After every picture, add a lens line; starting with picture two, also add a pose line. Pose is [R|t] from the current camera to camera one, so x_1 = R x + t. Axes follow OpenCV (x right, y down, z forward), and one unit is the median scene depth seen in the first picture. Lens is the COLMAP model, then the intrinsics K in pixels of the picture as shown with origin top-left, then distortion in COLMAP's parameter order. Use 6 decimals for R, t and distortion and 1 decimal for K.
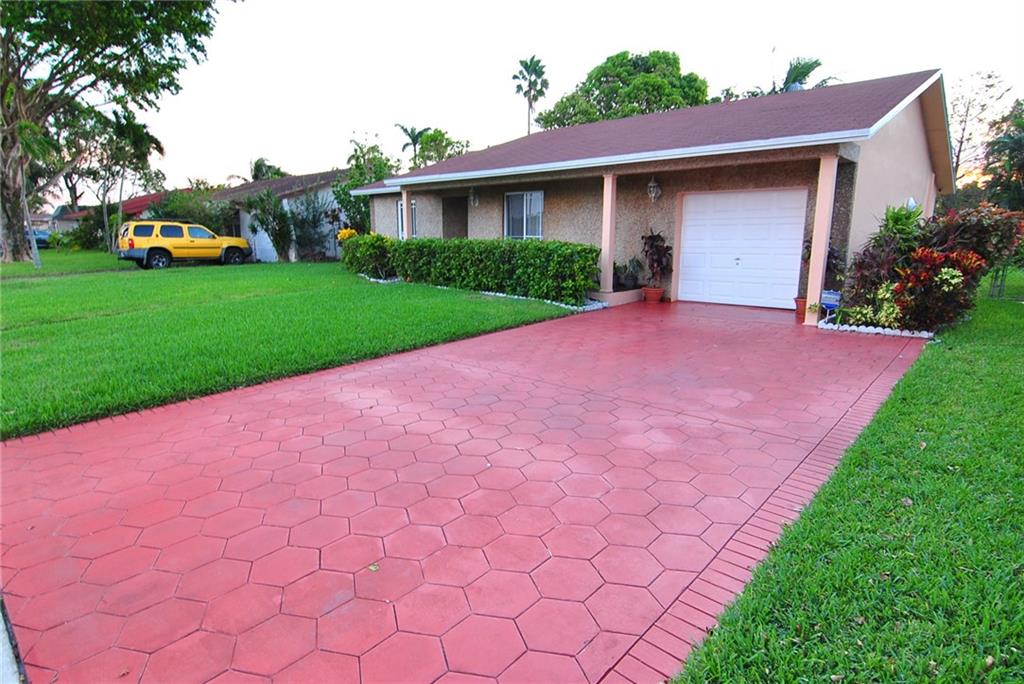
lens RADIAL K [[554.9, 0, 512.0], [0, 554.9, 342.0], [0, 0, 1]] dist [-0.005427, -0.000462]
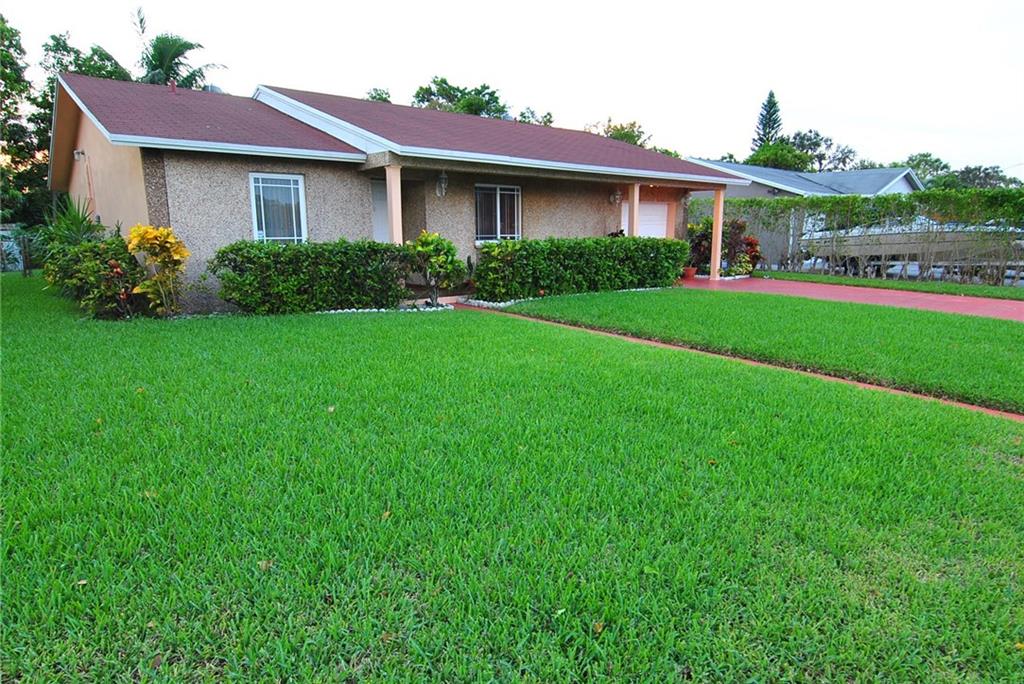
lens RADIAL K [[618.6, 0, 512.0], [0, 618.6, 342.0], [0, 0, 1]] dist [-0.002993, -0.001536]
pose [[0.102202, -0.177778, 0.978749, -0.972903], [0.196553, 0.968113, 0.155322, -0.174645], [-0.975152, 0.176502, 0.133886, 0.877264]]
